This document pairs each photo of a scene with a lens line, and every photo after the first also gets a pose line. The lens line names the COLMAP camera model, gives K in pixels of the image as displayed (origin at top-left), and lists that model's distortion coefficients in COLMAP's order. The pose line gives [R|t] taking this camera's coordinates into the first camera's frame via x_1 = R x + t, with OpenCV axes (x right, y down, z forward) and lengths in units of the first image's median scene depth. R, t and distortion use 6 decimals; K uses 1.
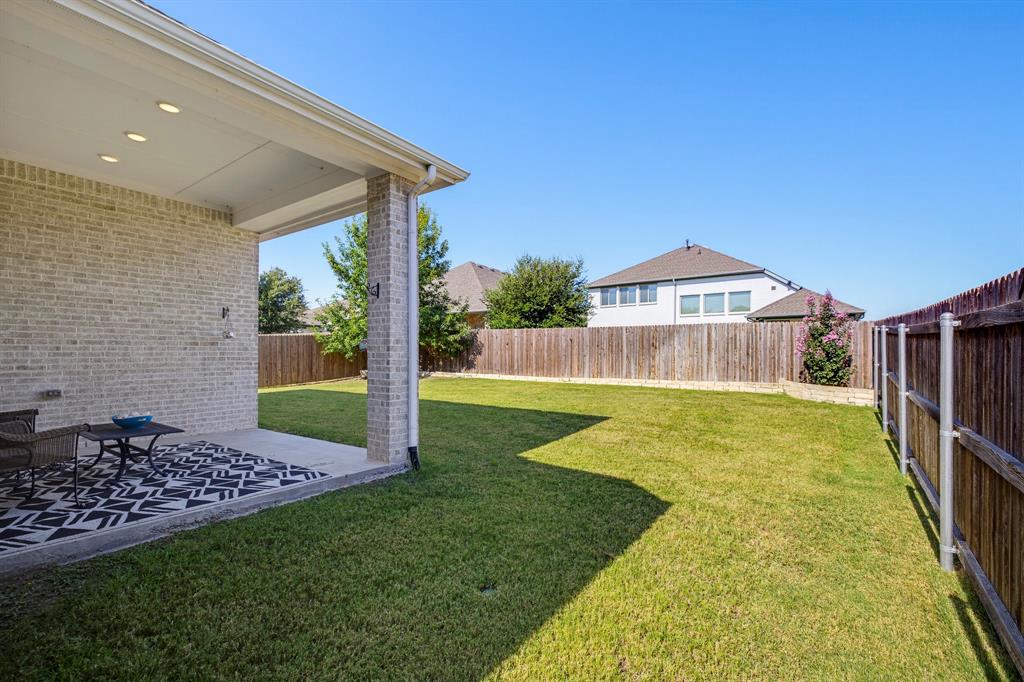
lens RADIAL K [[441.6, 0, 524.0], [0, 441.6, 356.2], [0, 0, 1]] dist [0.000377, -0.000033]
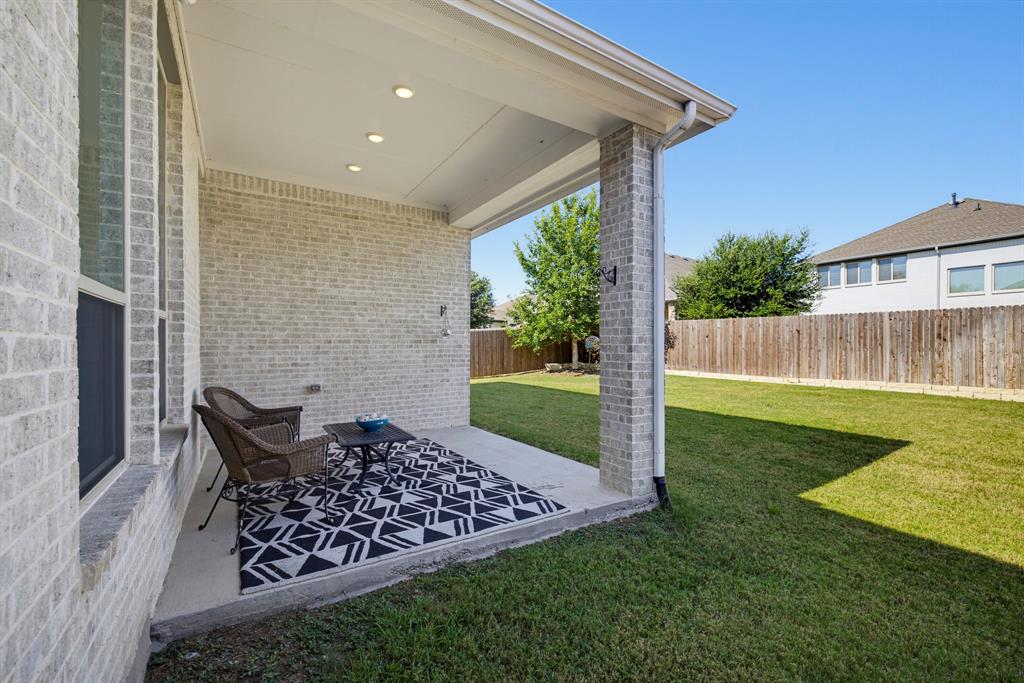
lens RADIAL K [[429.5, 0, 509.0], [0, 429.5, 347.2], [0, 0, 1]] dist [0.002201, -0.000193]
pose [[0.917247, 0.000578, -0.398318, -0.173609], [-0.000848, 1.000000, -0.000501, -0.017013], [0.398317, 0.000797, 0.917247, 0.187220]]
